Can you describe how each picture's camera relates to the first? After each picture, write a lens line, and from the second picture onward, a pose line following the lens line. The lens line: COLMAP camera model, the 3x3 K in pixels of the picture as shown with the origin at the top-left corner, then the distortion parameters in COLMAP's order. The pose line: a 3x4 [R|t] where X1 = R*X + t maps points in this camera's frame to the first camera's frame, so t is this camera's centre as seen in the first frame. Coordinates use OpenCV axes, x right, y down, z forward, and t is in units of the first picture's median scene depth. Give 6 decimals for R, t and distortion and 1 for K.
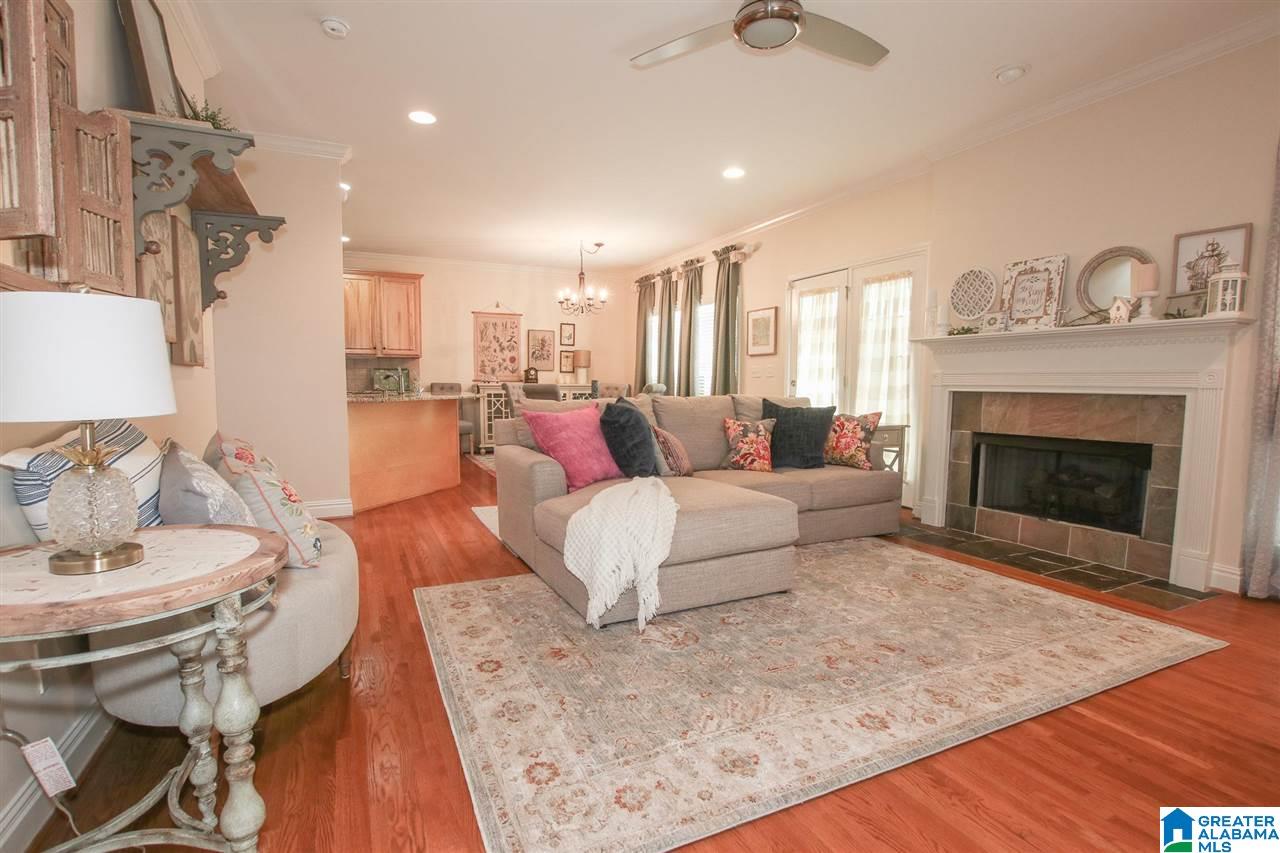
lens RADIAL K [[627.4, 0, 631.1], [0, 627.4, 440.2], [0, 0, 1]] dist [-0.043909, 0.011507]
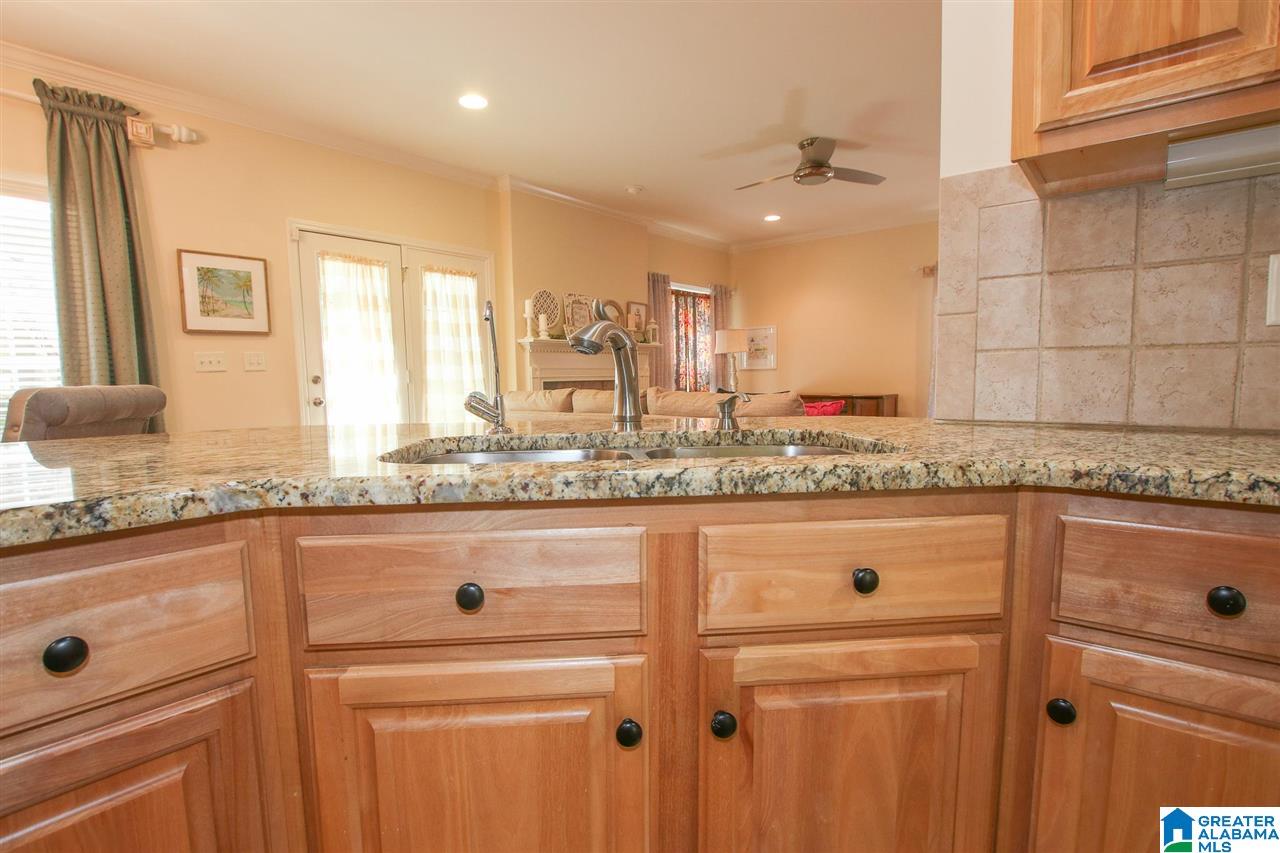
lens RADIAL K [[627.4, 0, 631.1], [0, 627.4, 440.2], [0, 0, 1]] dist [-0.043909, 0.011507]
pose [[-0.433219, -0.086989, 0.897081, -0.824567], [0.095347, 0.985323, 0.141591, -0.141446], [-0.896231, 0.146874, -0.418567, 1.560610]]
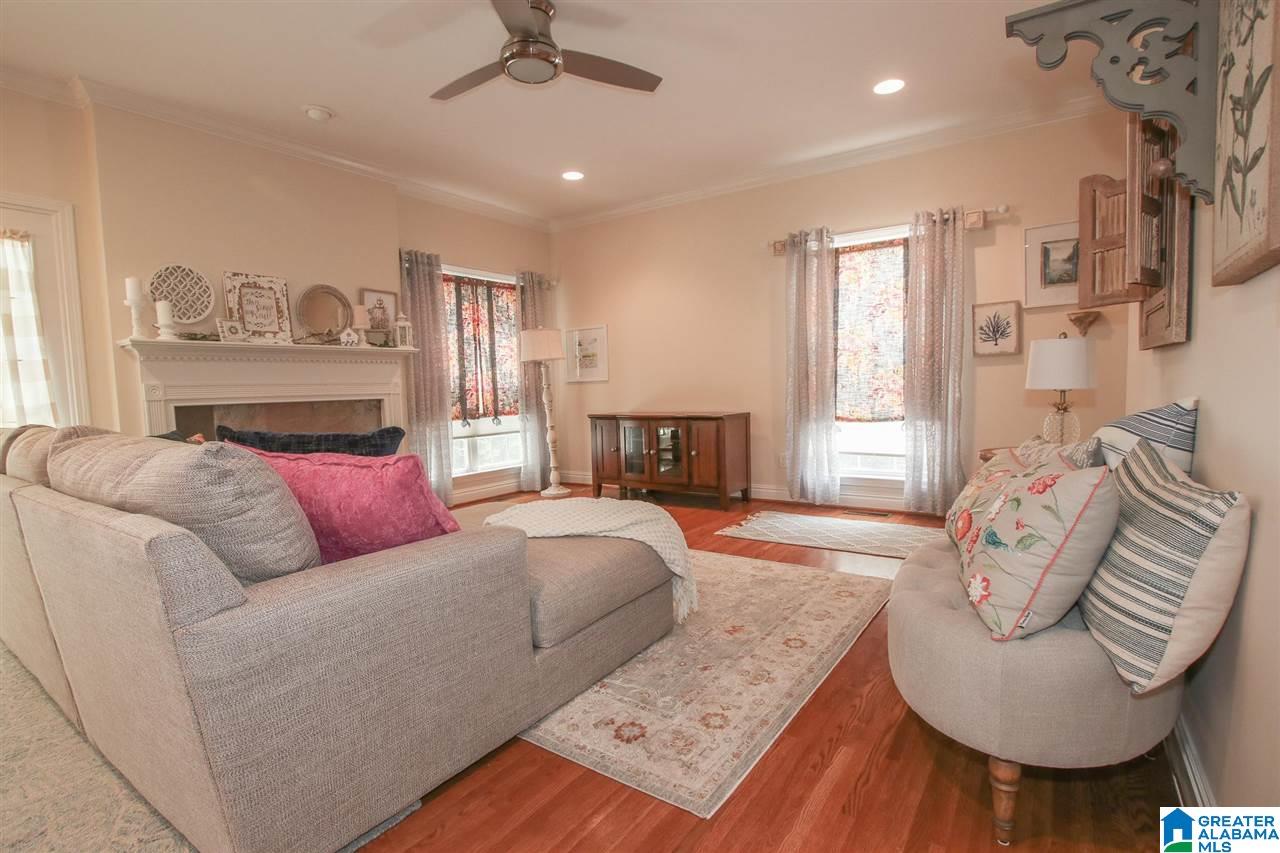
lens RADIAL K [[627.4, 0, 631.1], [0, 627.4, 440.2], [0, 0, 1]] dist [-0.043909, 0.011507]
pose [[-0.509280, -0.062262, 0.858346, -0.566412], [0.100437, 0.986264, 0.131132, -0.090070], [-0.854720, 0.152992, -0.496032, 0.996176]]
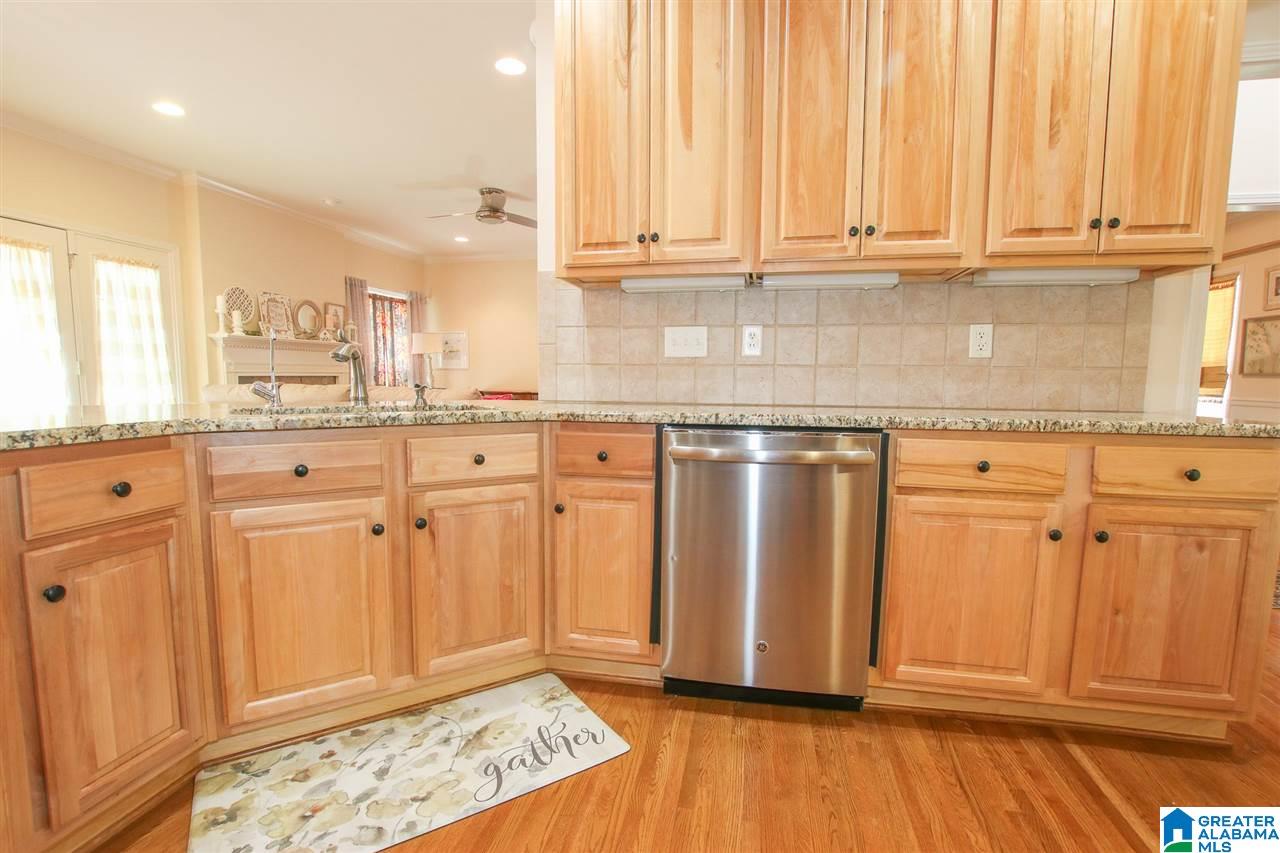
lens RADIAL K [[601.6, 0, 635.0], [0, 601.6, 438.4], [0, 0, 1]] dist [-0.025850, 0.000285]
pose [[-0.803947, -0.072391, 0.590279, -1.032046], [0.042625, 0.982996, 0.178608, -0.155515], [-0.593172, 0.168752, -0.787191, 1.695901]]
